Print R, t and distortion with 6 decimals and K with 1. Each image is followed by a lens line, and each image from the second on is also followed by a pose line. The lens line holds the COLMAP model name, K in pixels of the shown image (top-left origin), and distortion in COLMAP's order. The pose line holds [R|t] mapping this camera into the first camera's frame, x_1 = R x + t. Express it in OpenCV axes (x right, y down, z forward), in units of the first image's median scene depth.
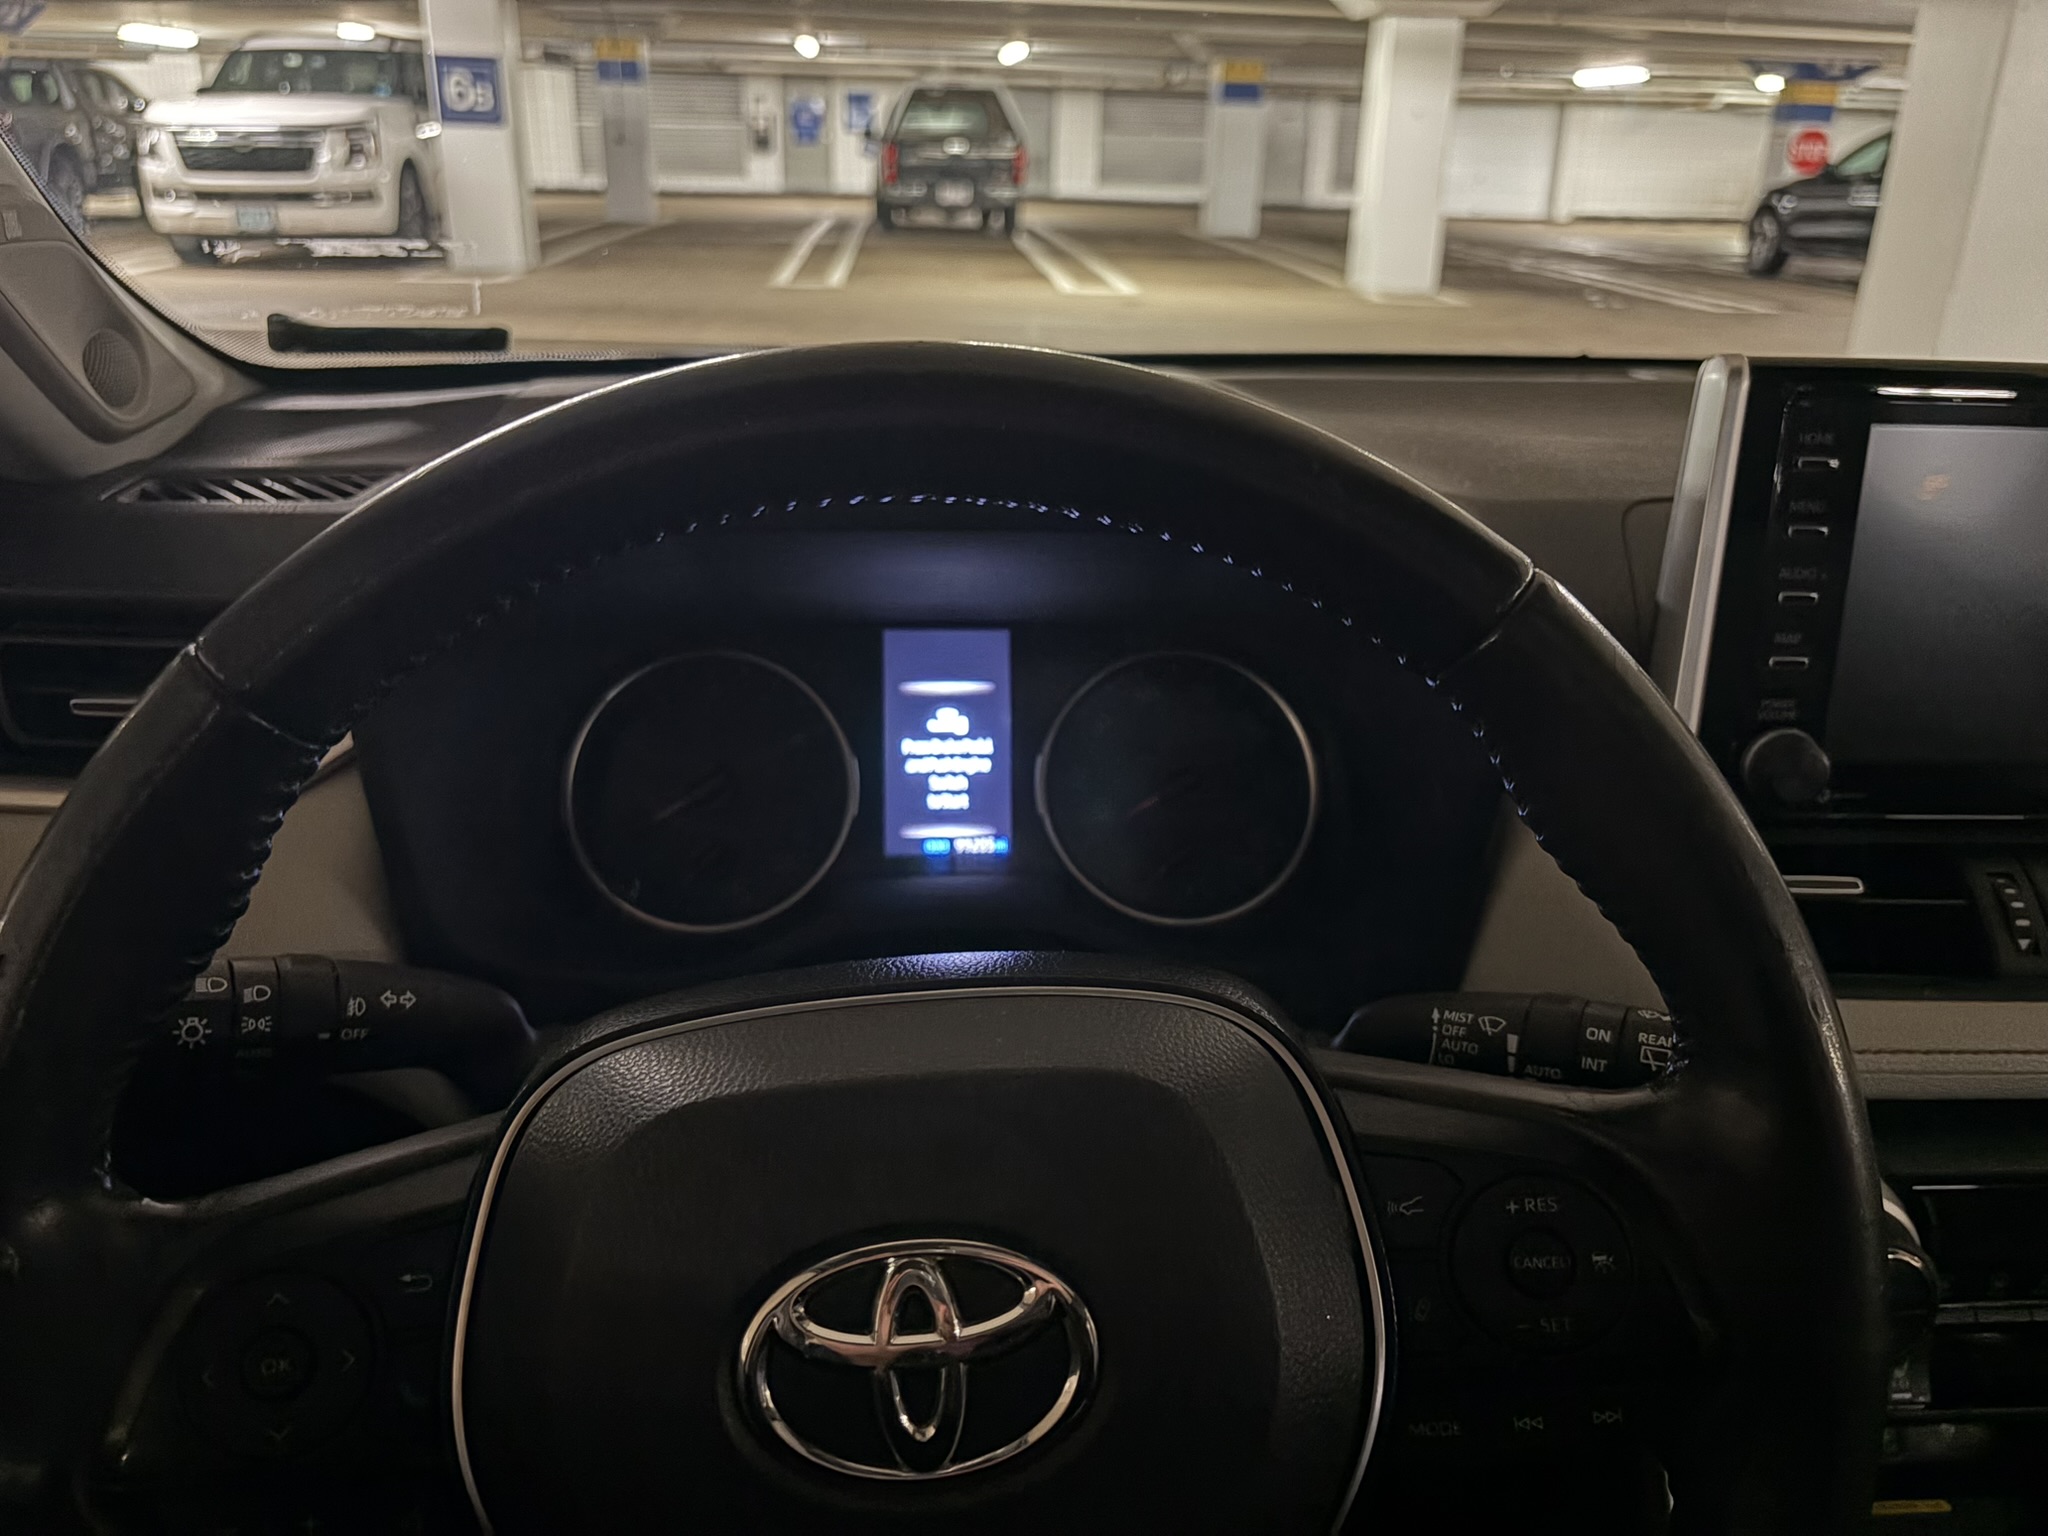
lens RADIAL K [[1557.7, 0, 1023.7], [0, 1557.7, 779.1], [0, 0, 1]] dist [0.035215, -0.044212]
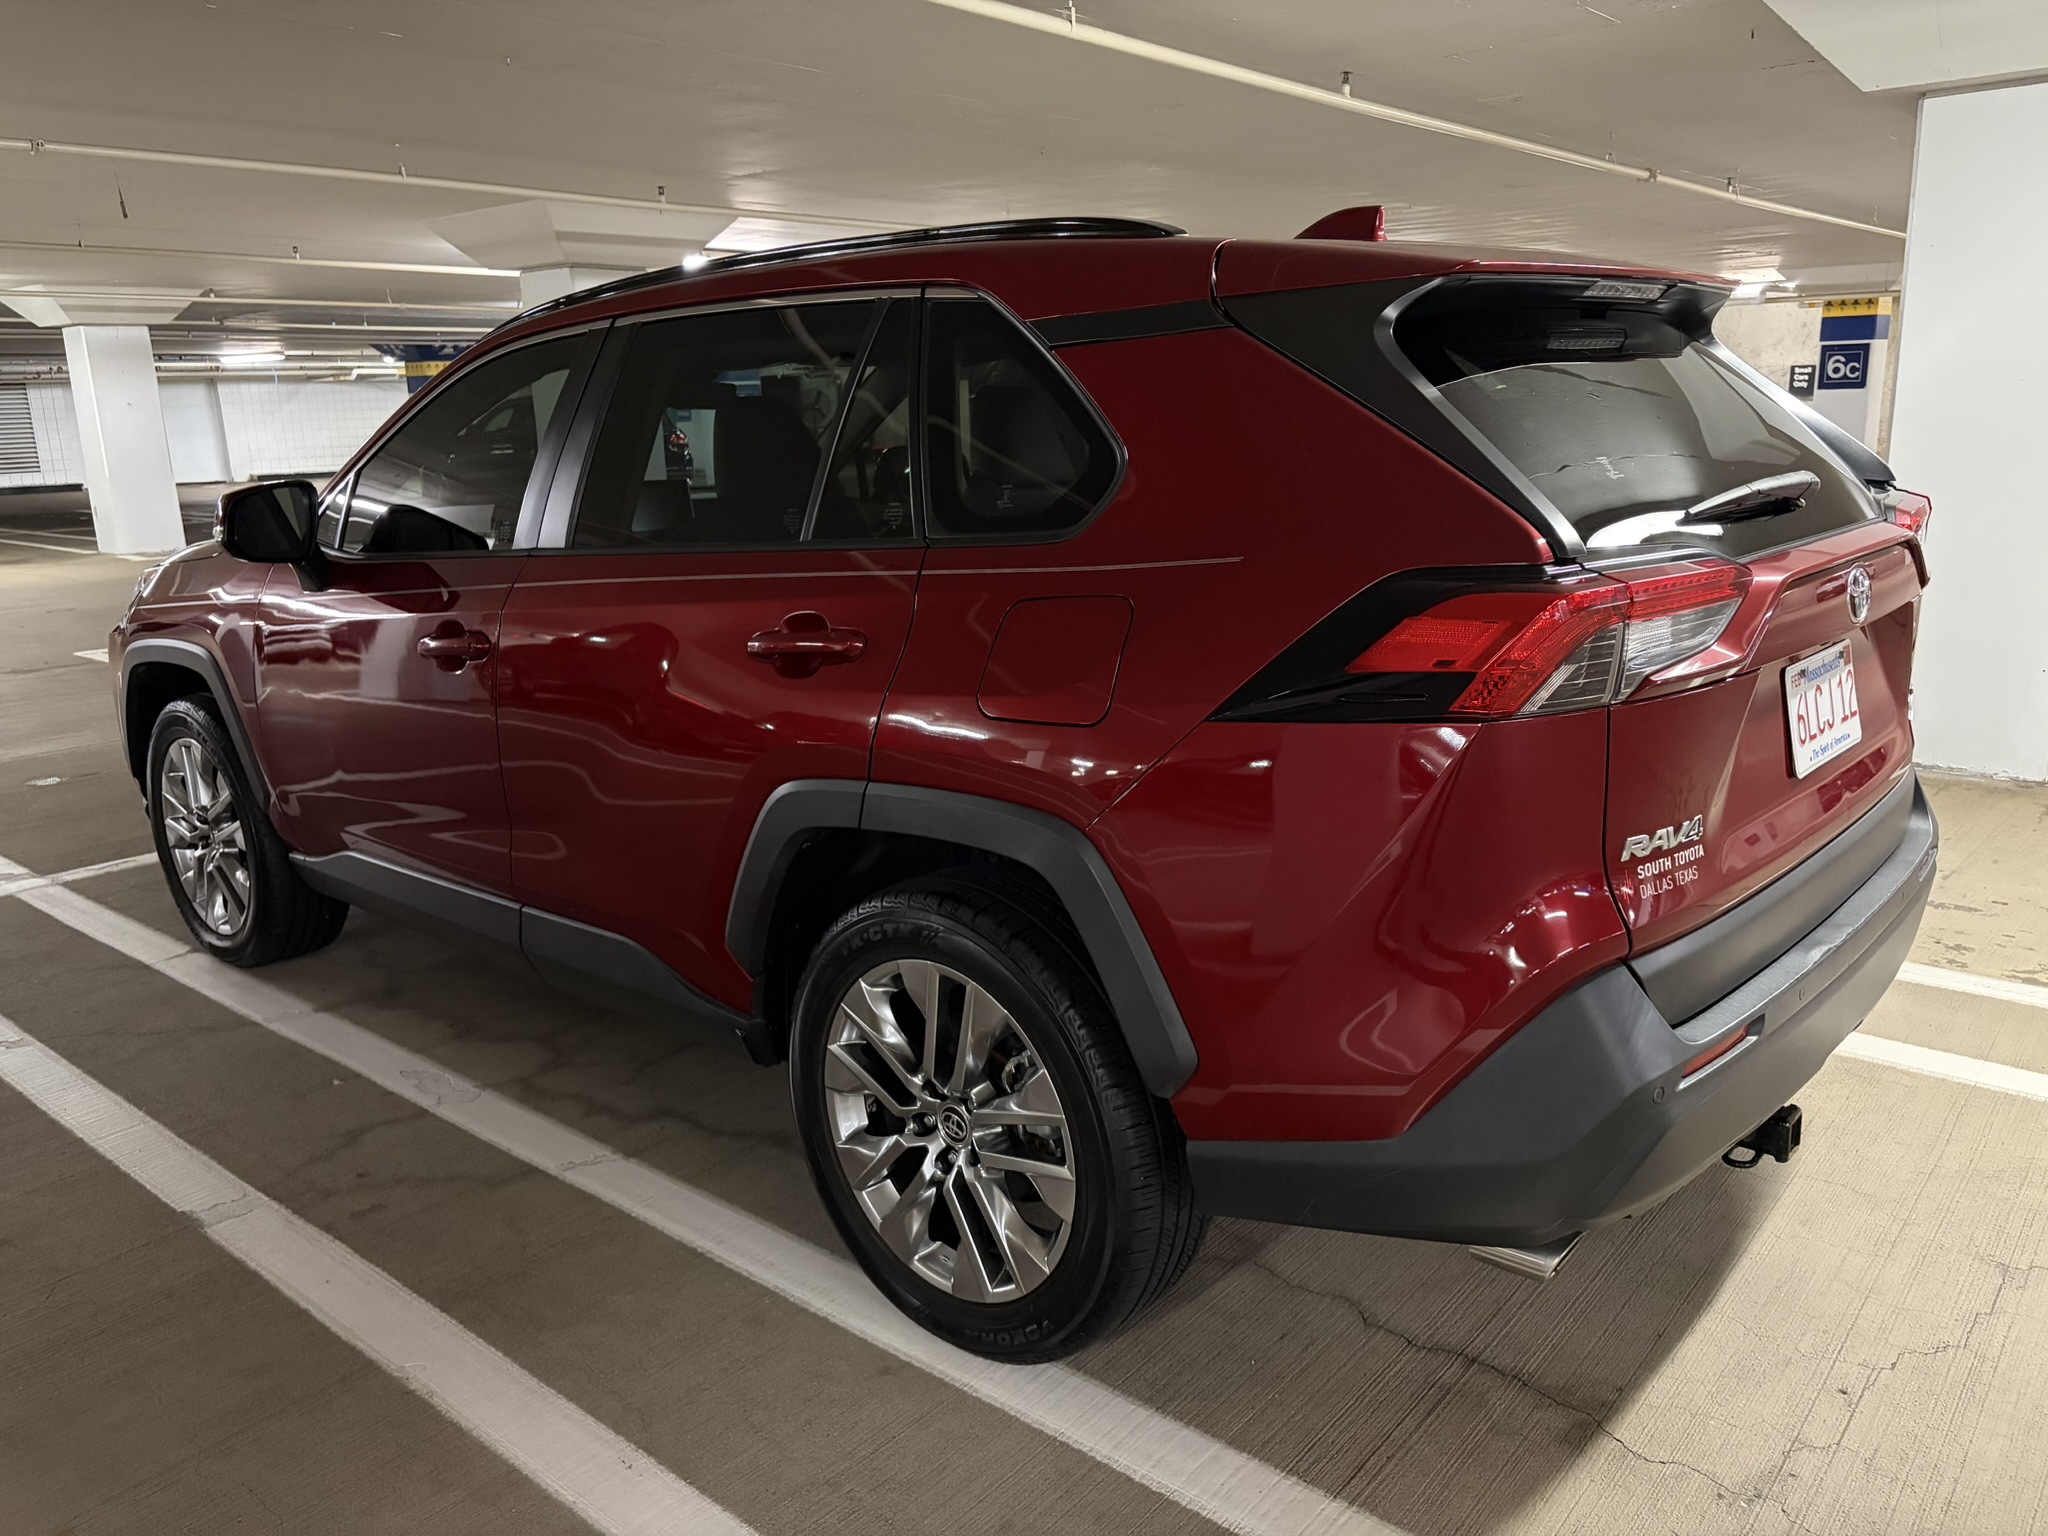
lens RADIAL K [[1557.7, 0, 1025.7], [0, 1557.7, 762.9], [0, 0, 1]] dist [0.035215, -0.044212]
pose [[0.691411, -0.209570, 0.691398, -0.077394], [0.315874, 0.948375, -0.028418, 0.032865], [-0.649749, 0.238043, 0.721915, -0.096709]]
